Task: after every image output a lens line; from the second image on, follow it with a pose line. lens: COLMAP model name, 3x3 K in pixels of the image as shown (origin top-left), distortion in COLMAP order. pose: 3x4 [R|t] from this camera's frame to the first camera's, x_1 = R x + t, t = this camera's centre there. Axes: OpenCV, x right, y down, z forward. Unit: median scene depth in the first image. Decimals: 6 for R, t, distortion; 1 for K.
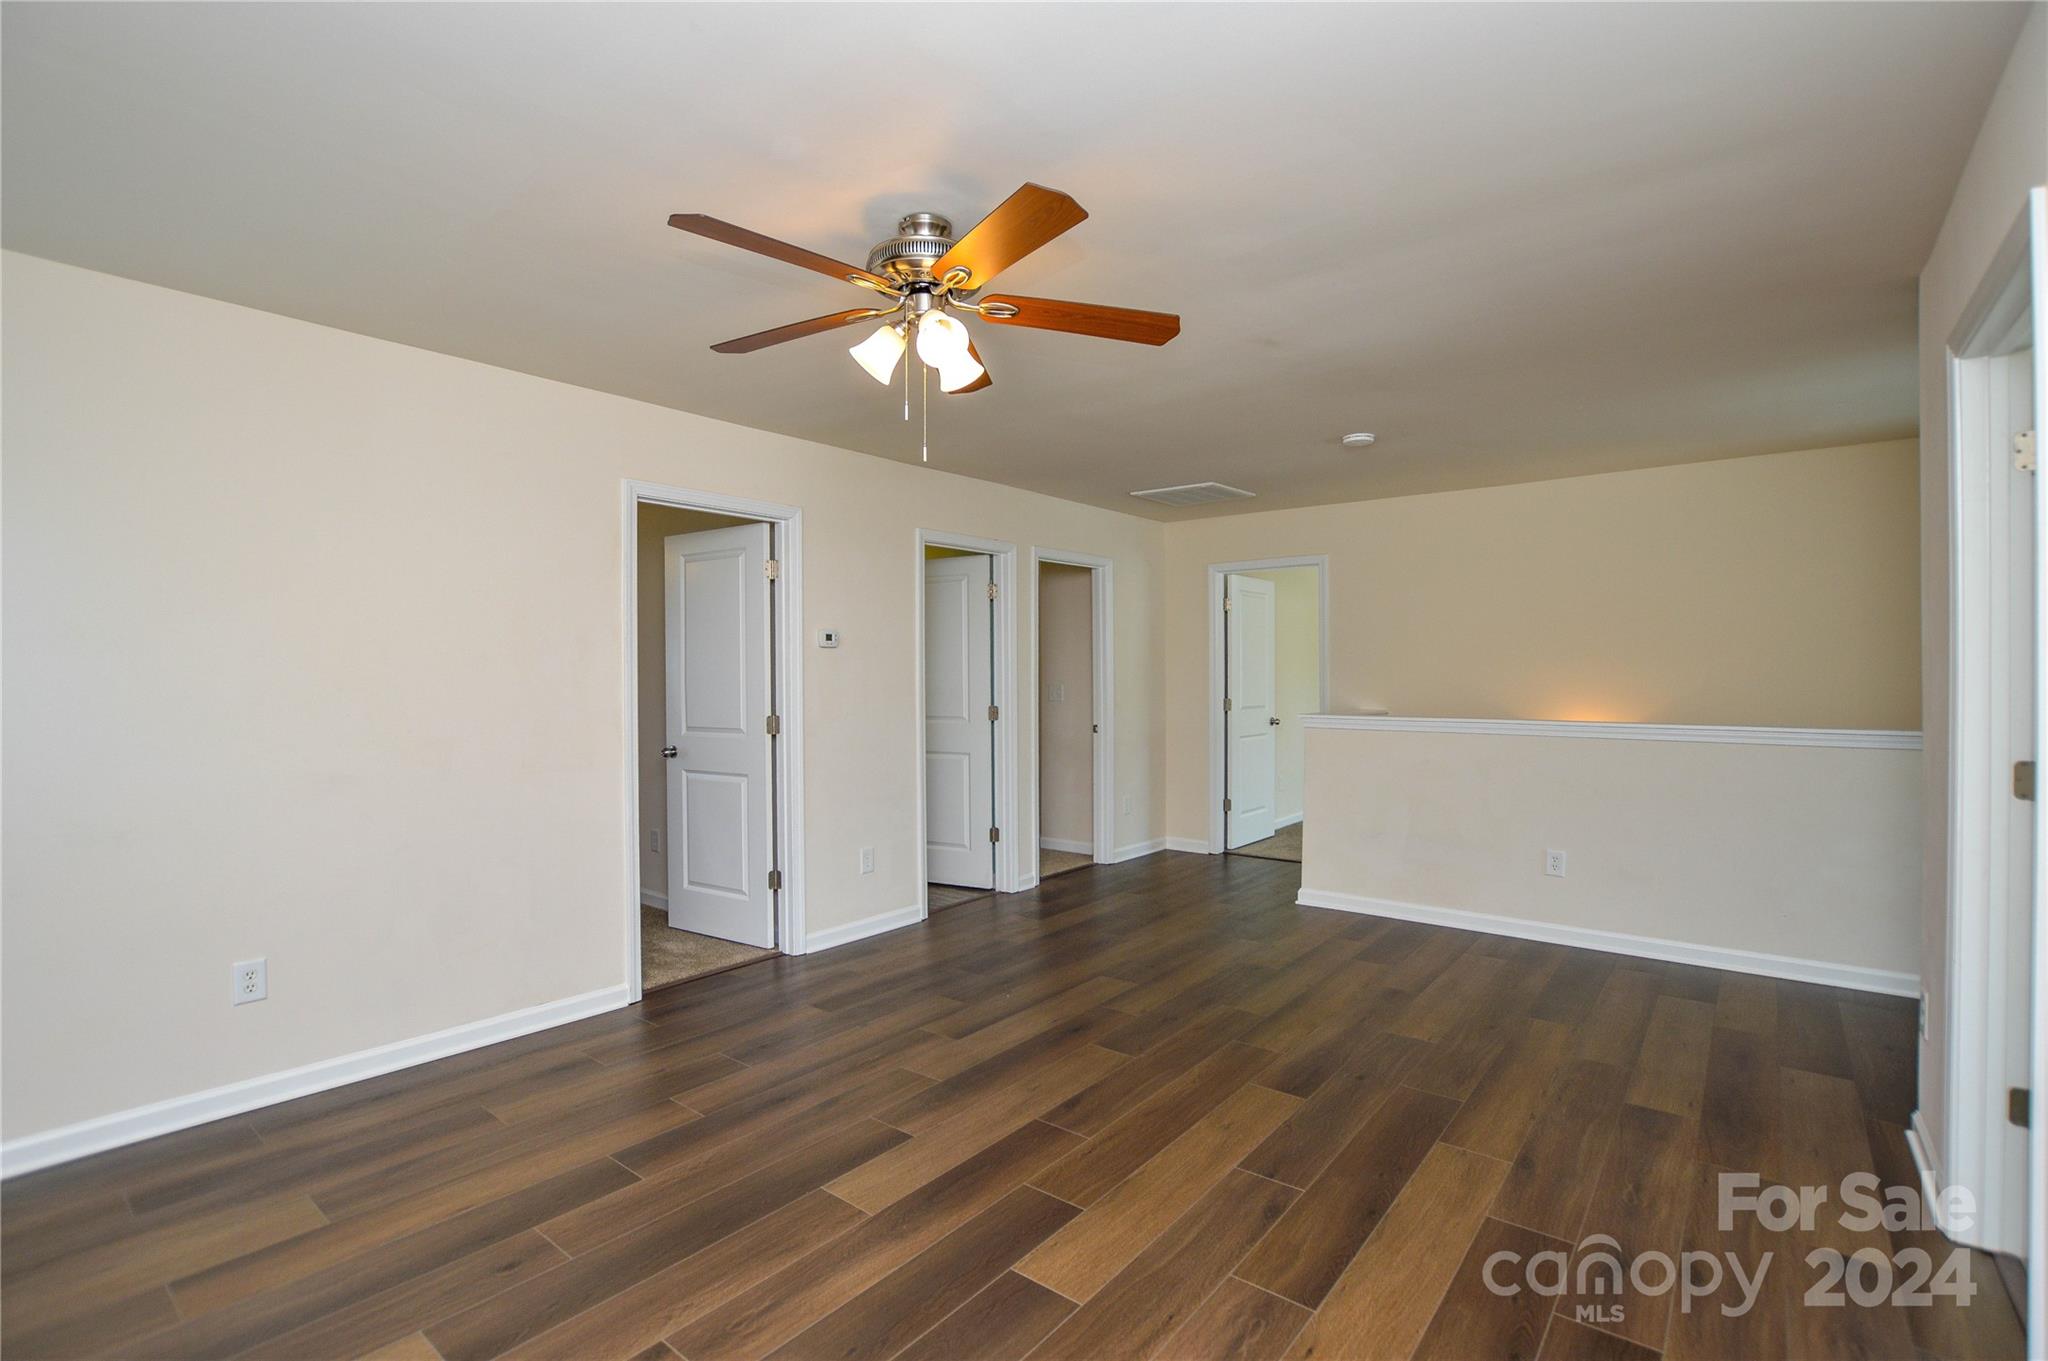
lens RADIAL K [[934.0, 0, 1009.1], [0, 934.0, 676.6], [0, 0, 1]] dist [-0.037877, -0.000273]
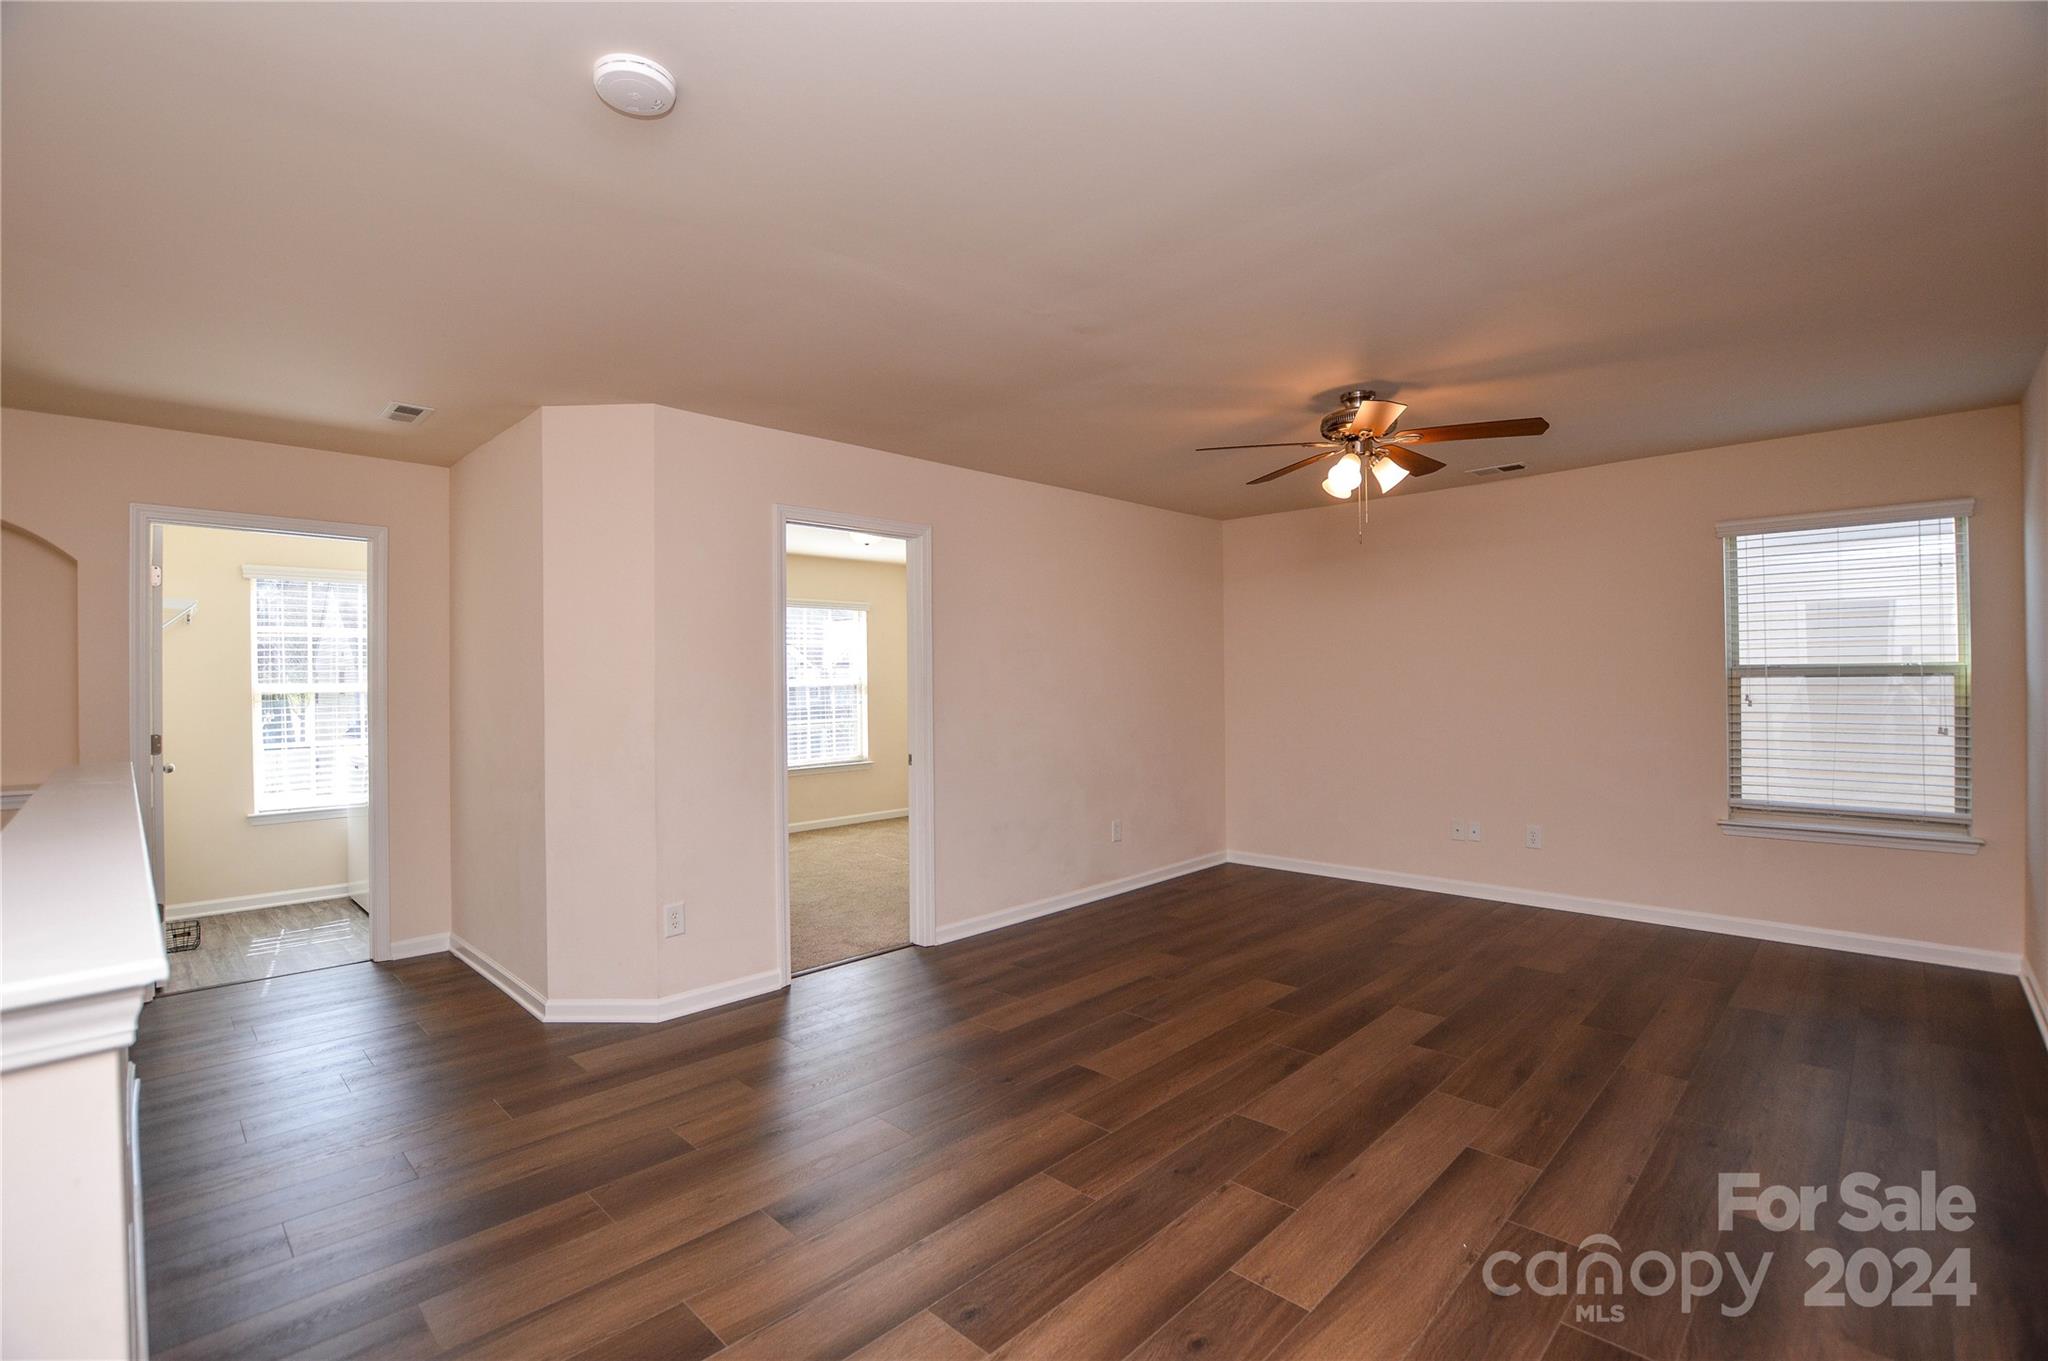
lens RADIAL K [[908.0, 0, 1024.0], [0, 908.0, 680.5], [0, 0, 1]] dist [-0.036525, -0.000399]
pose [[-0.995983, 0.013858, 0.088465, 0.269295], [0.014433, 0.999879, 0.005864, -0.006762], [-0.088373, 0.007117, -0.996062, 1.976561]]
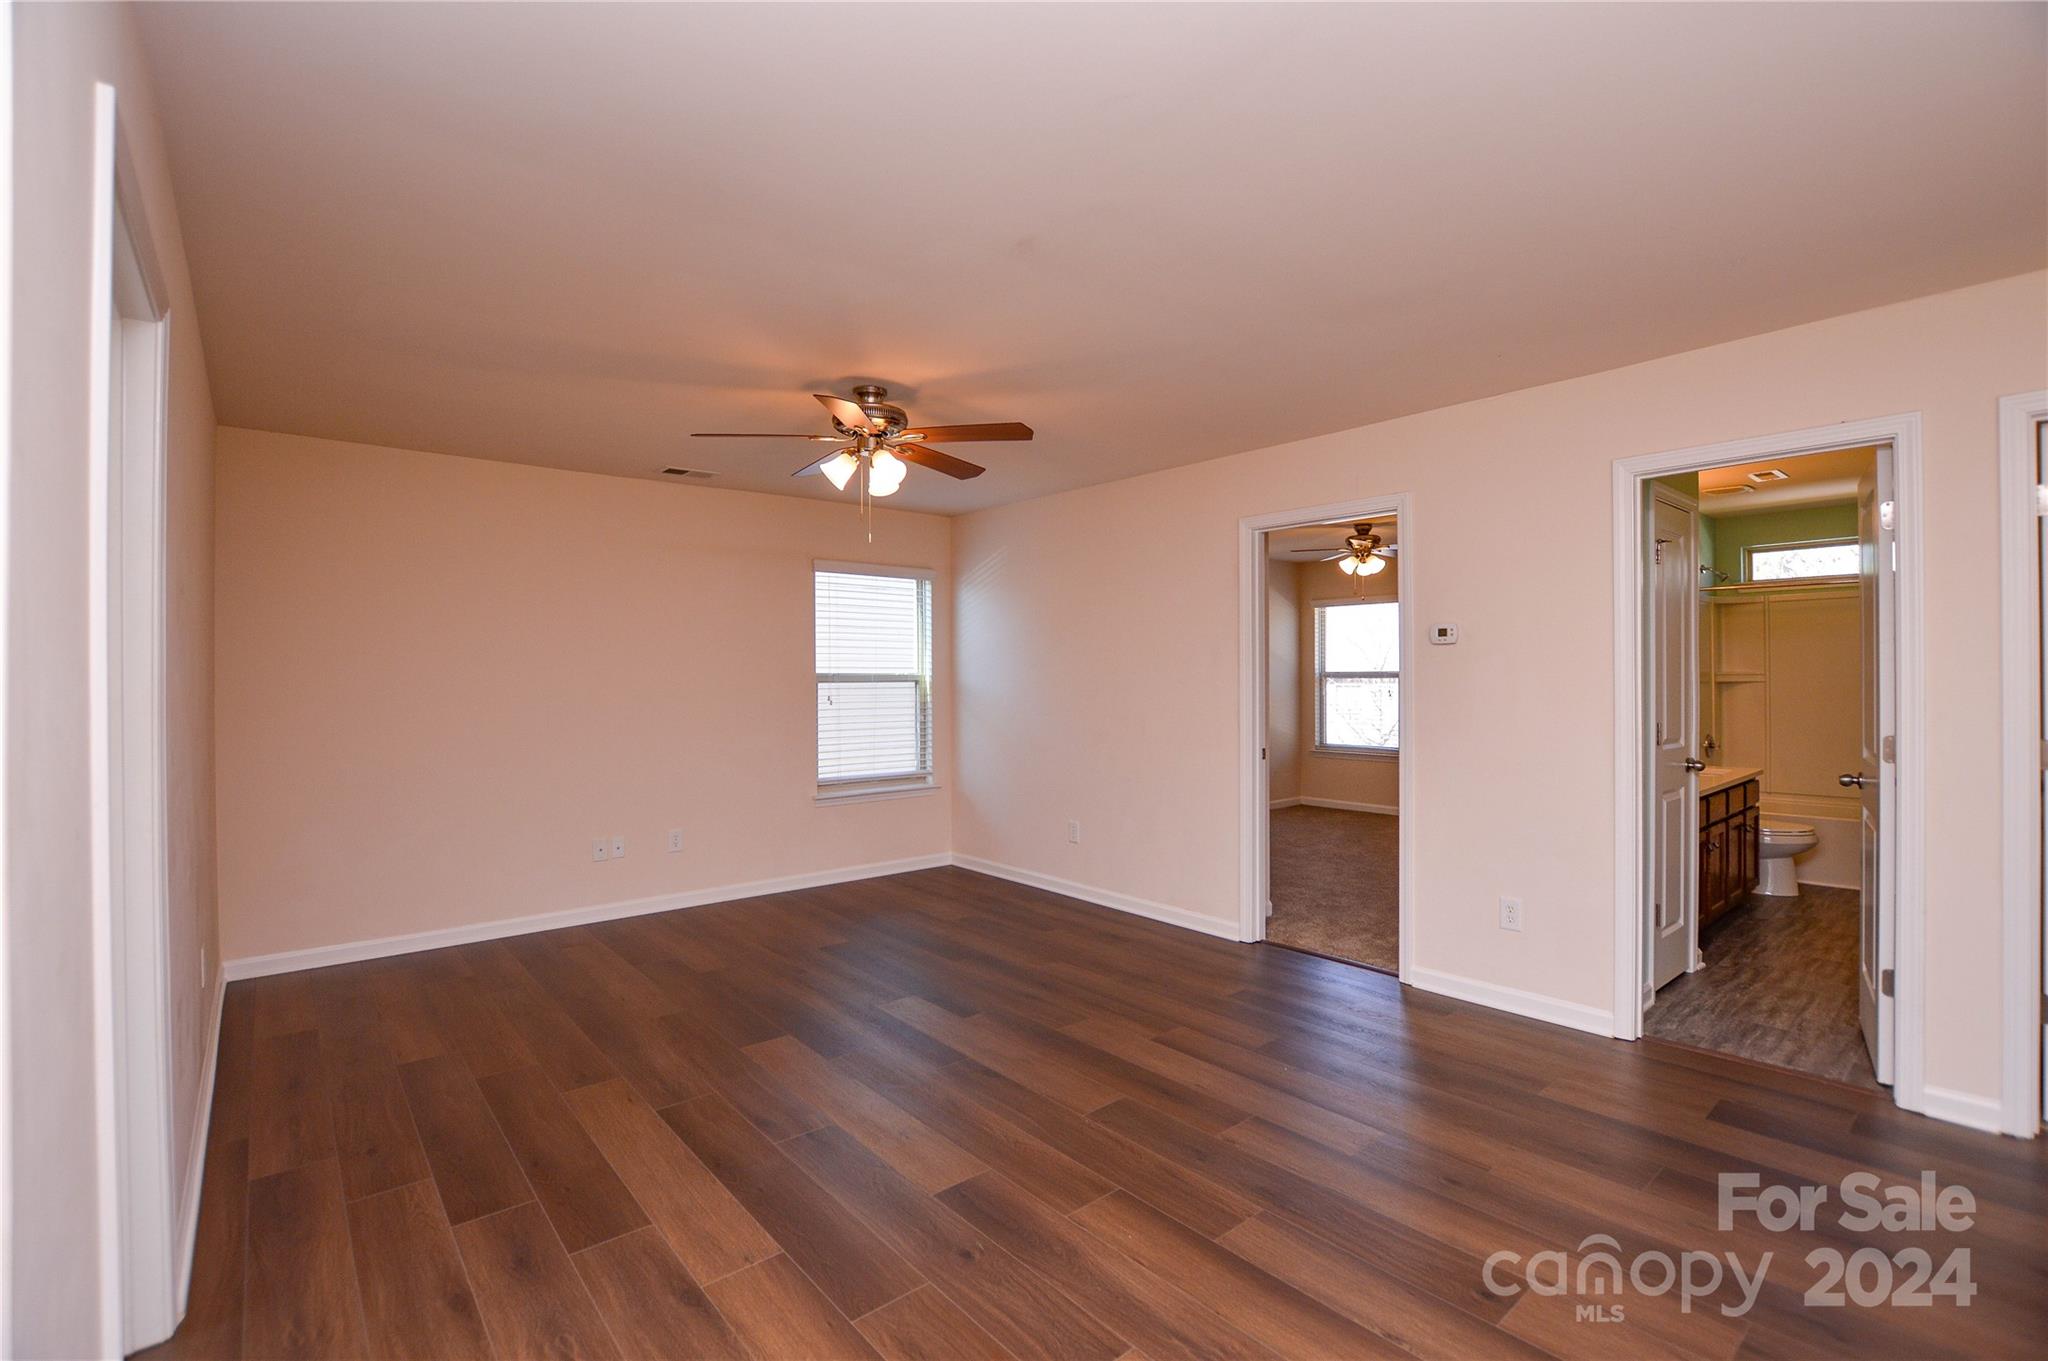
lens RADIAL K [[908.0, 0, 1024.0], [0, 908.0, 680.5], [0, 0, 1]] dist [-0.036525, -0.000399]
pose [[-0.180193, 0.008227, -0.983597, 1.037719], [-0.000489, 0.999964, 0.008453, -0.007465], [0.983631, 0.002004, -0.180183, 1.164309]]
